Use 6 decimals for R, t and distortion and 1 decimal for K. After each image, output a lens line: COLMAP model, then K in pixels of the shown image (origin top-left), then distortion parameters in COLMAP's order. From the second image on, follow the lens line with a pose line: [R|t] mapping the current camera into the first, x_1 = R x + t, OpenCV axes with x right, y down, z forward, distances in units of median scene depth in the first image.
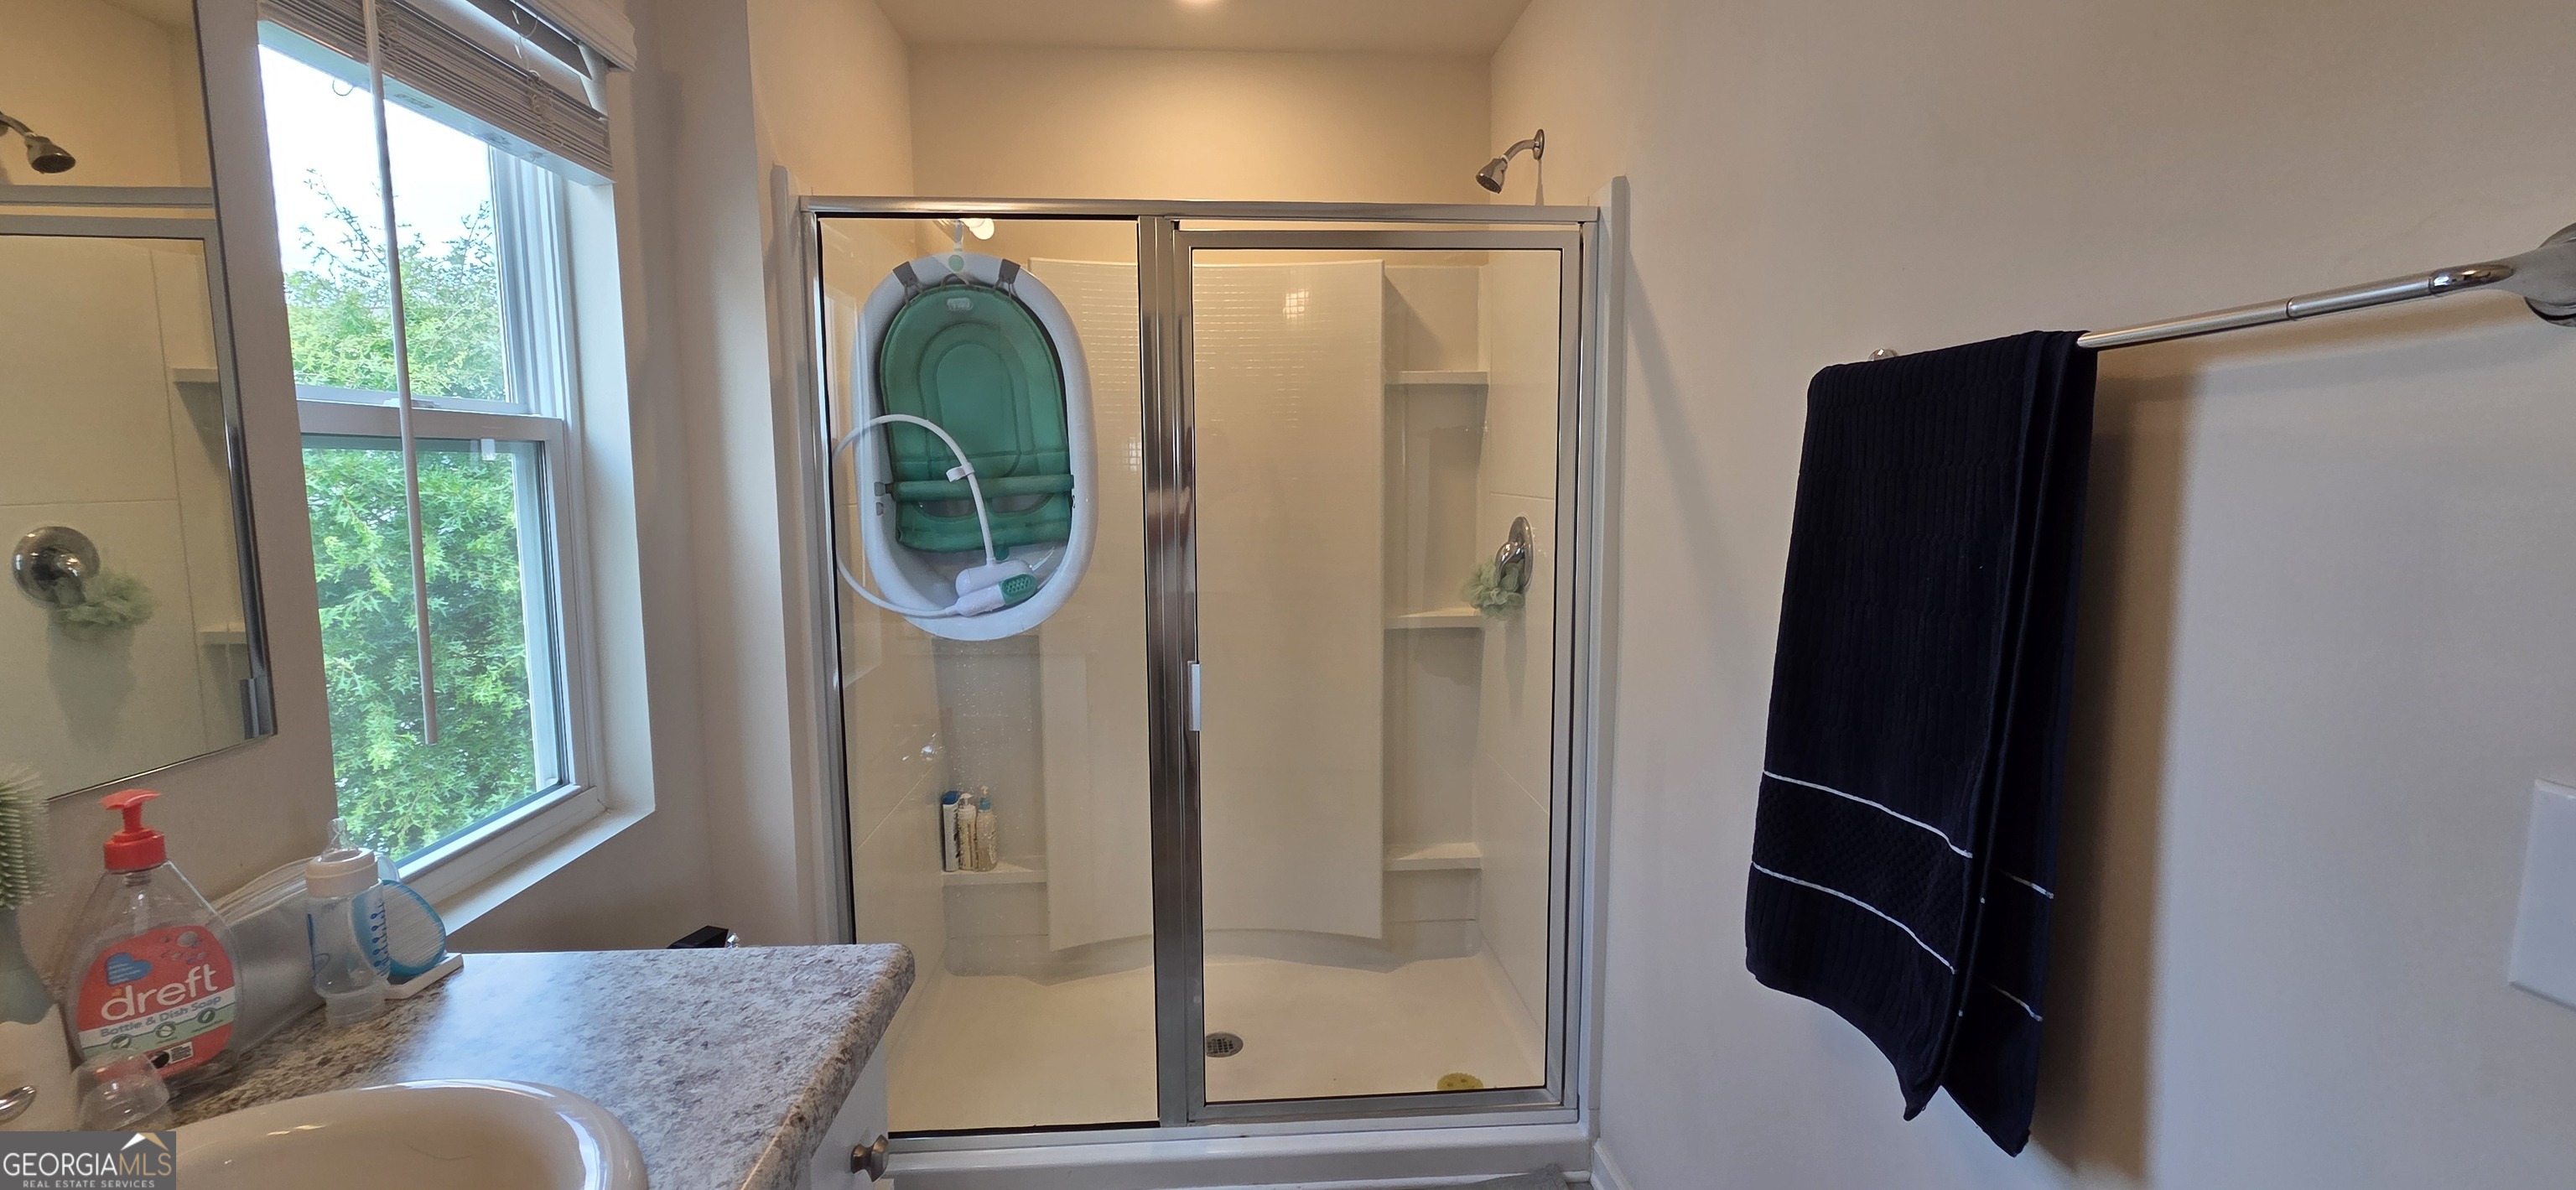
lens RADIAL K [[1055.4, 0, 1271.3], [0, 1055.4, 579.0], [0, 0, 1]] dist [0.003155, 0.001025]
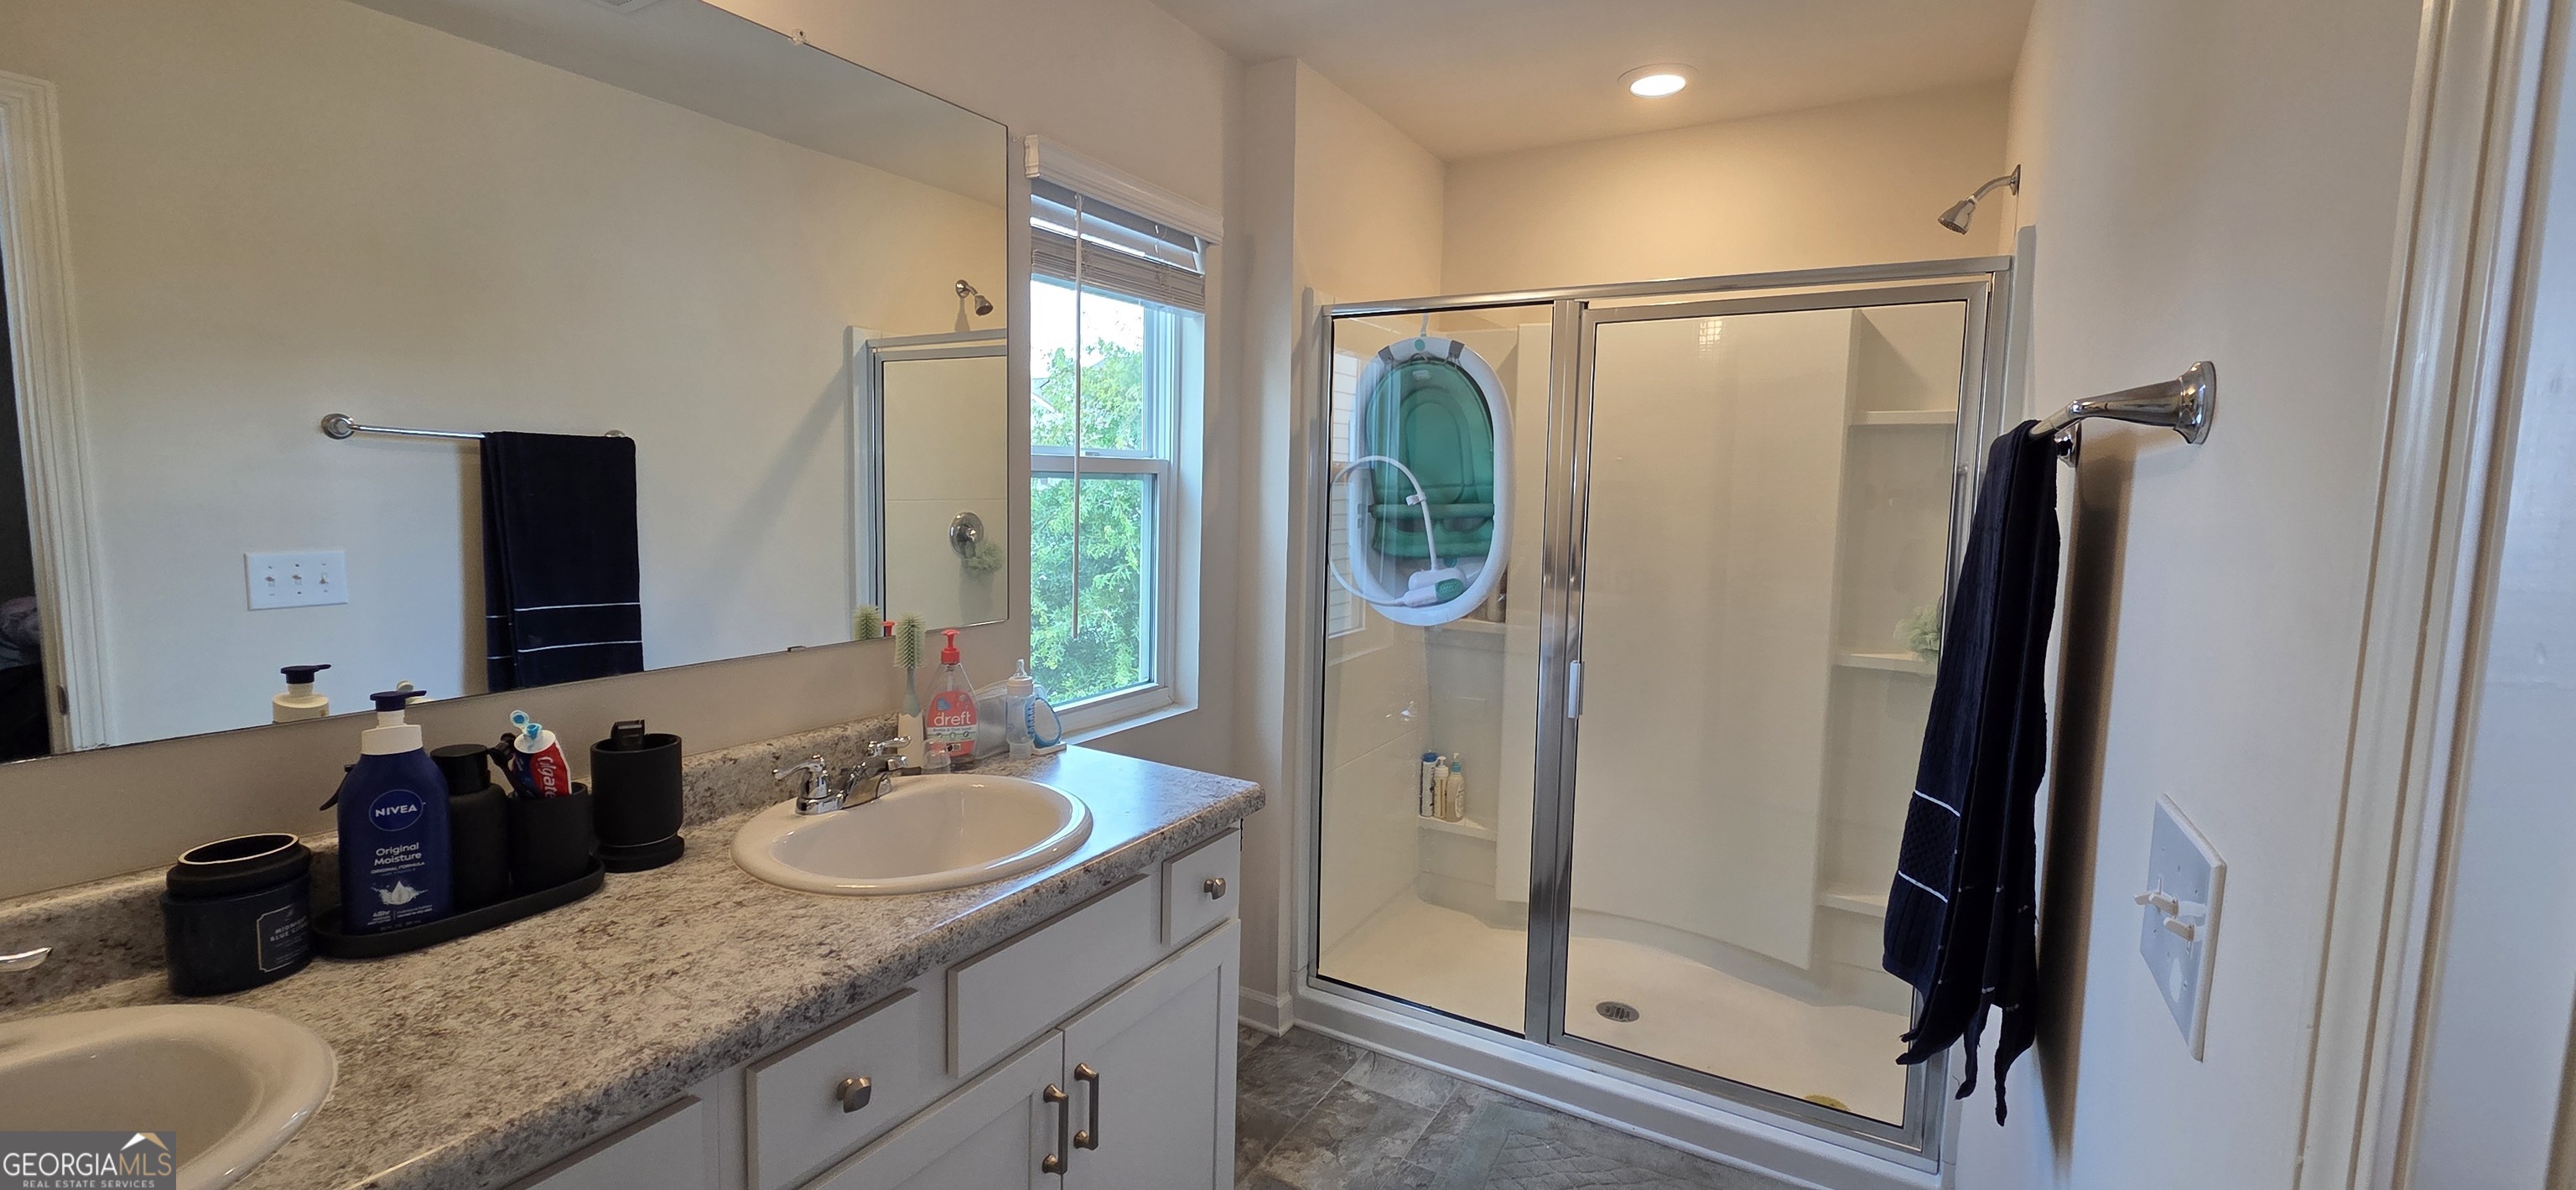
lens RADIAL K [[1053.7, 0, 1265.6], [0, 1053.7, 580.6], [0, 0, 1]] dist [0.006662, -0.002399]
pose [[0.824101, 0.076689, -0.561227, 0.306140], [-0.086002, 0.996246, 0.009848, 0.004959], [0.559875, 0.040151, 0.827603, -0.207107]]
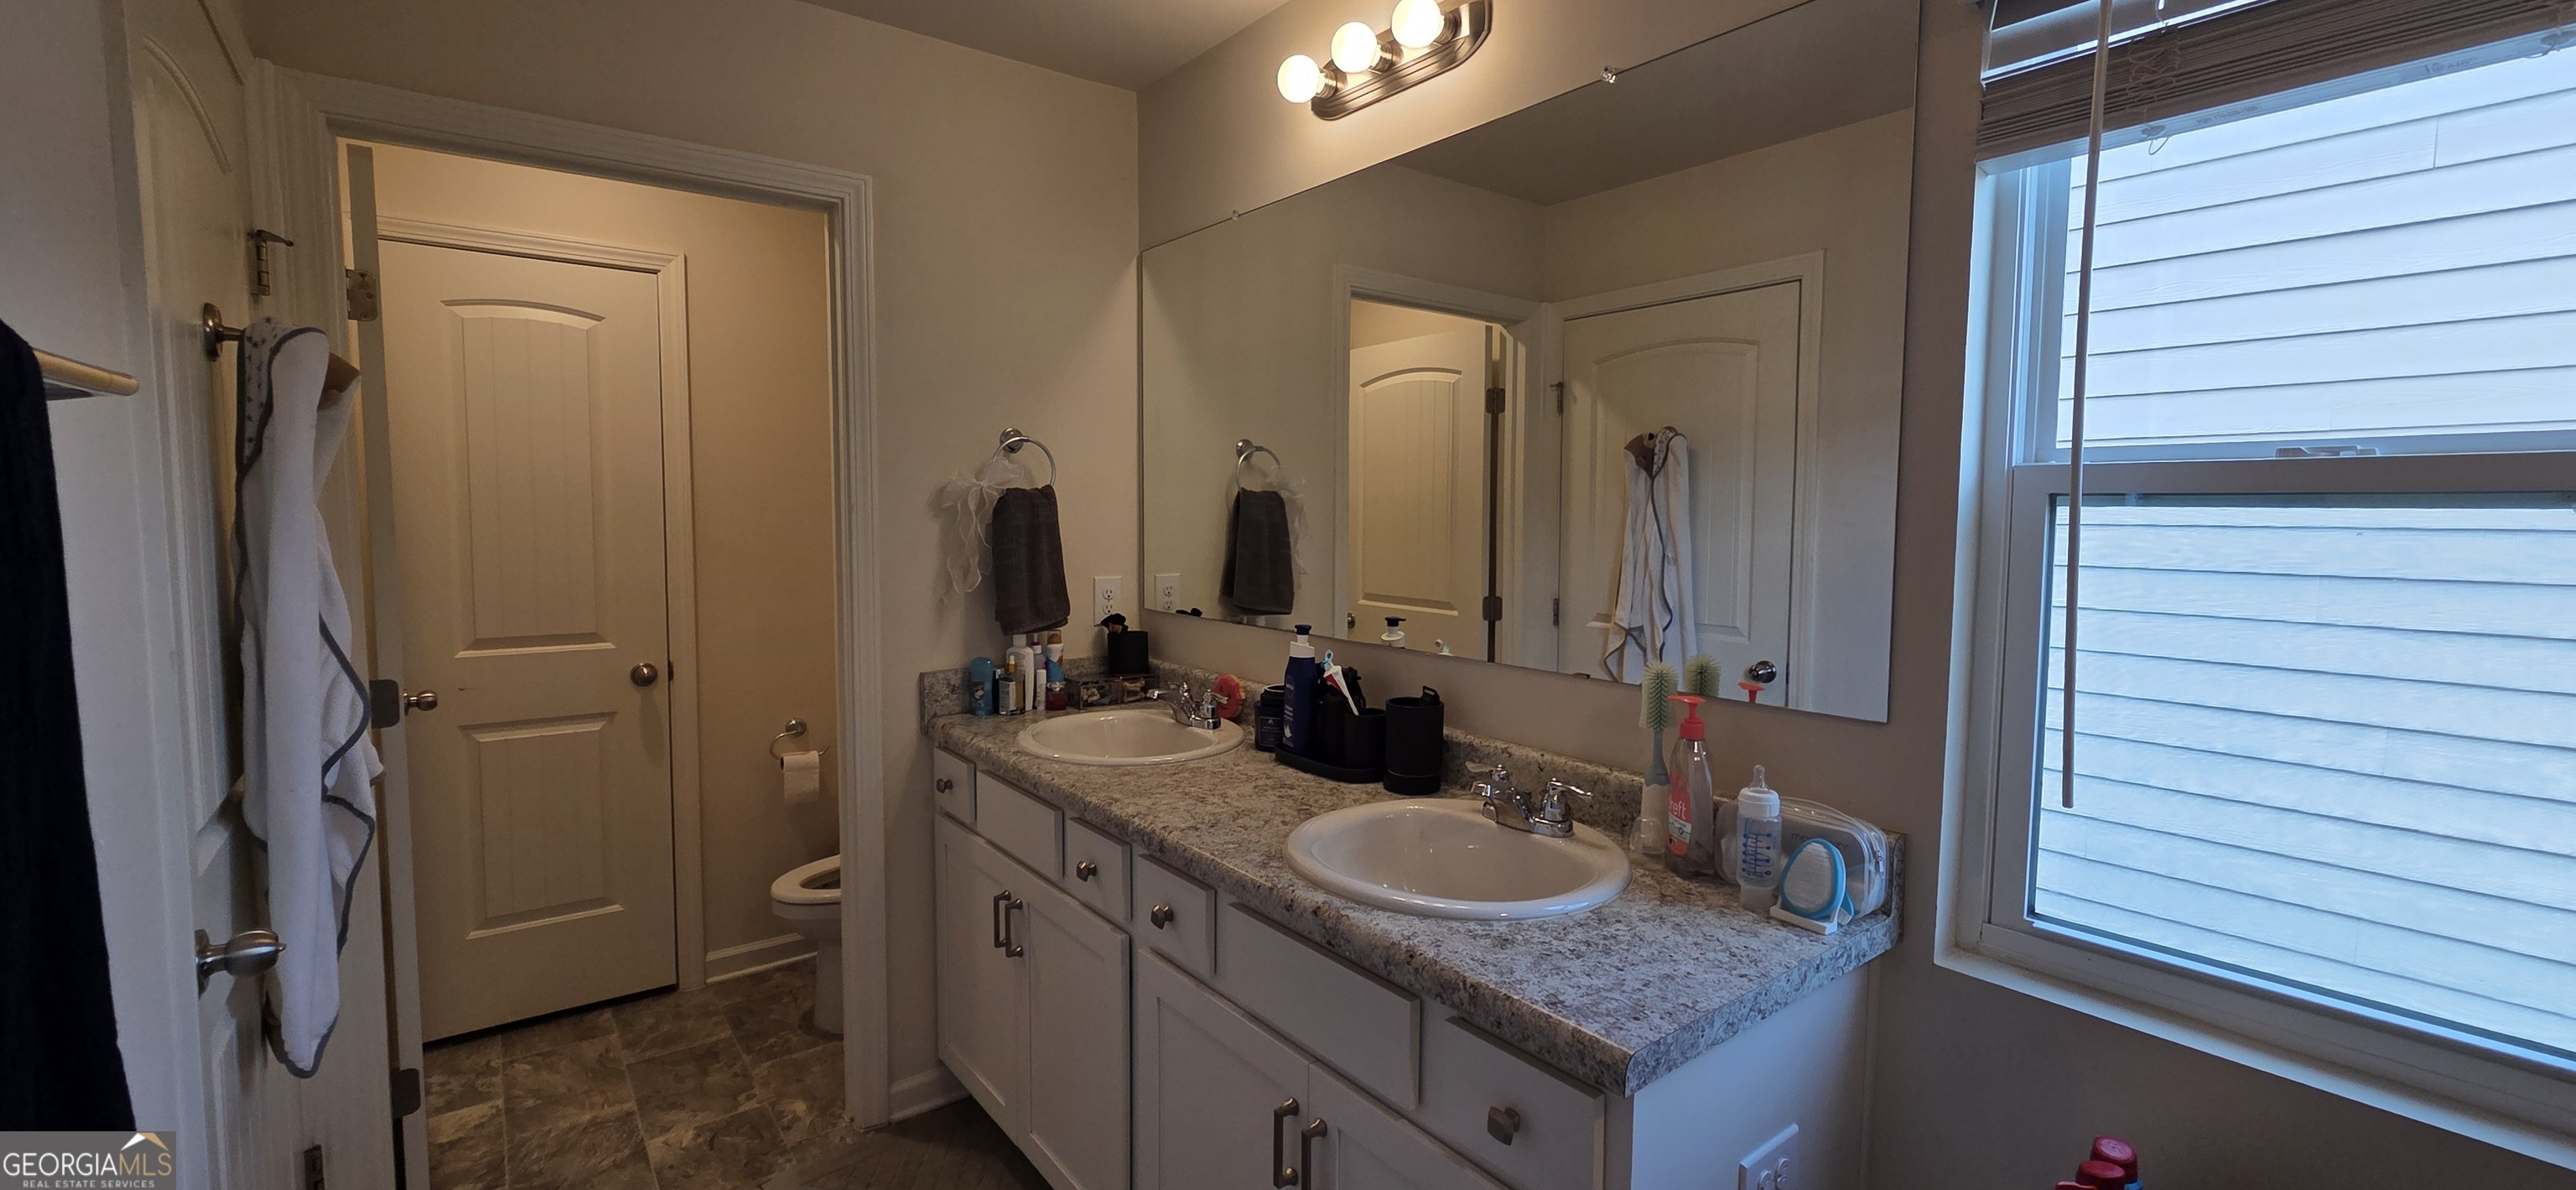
lens RADIAL K [[1055.4, 0, 1271.3], [0, 1055.4, 579.0], [0, 0, 1]] dist [0.003155, 0.001025]
pose [[-0.829207, 0.044570, -0.557162, 0.216095], [-0.057053, 0.984860, 0.163693, -0.102850], [0.556023, 0.167523, -0.814110, 0.814363]]
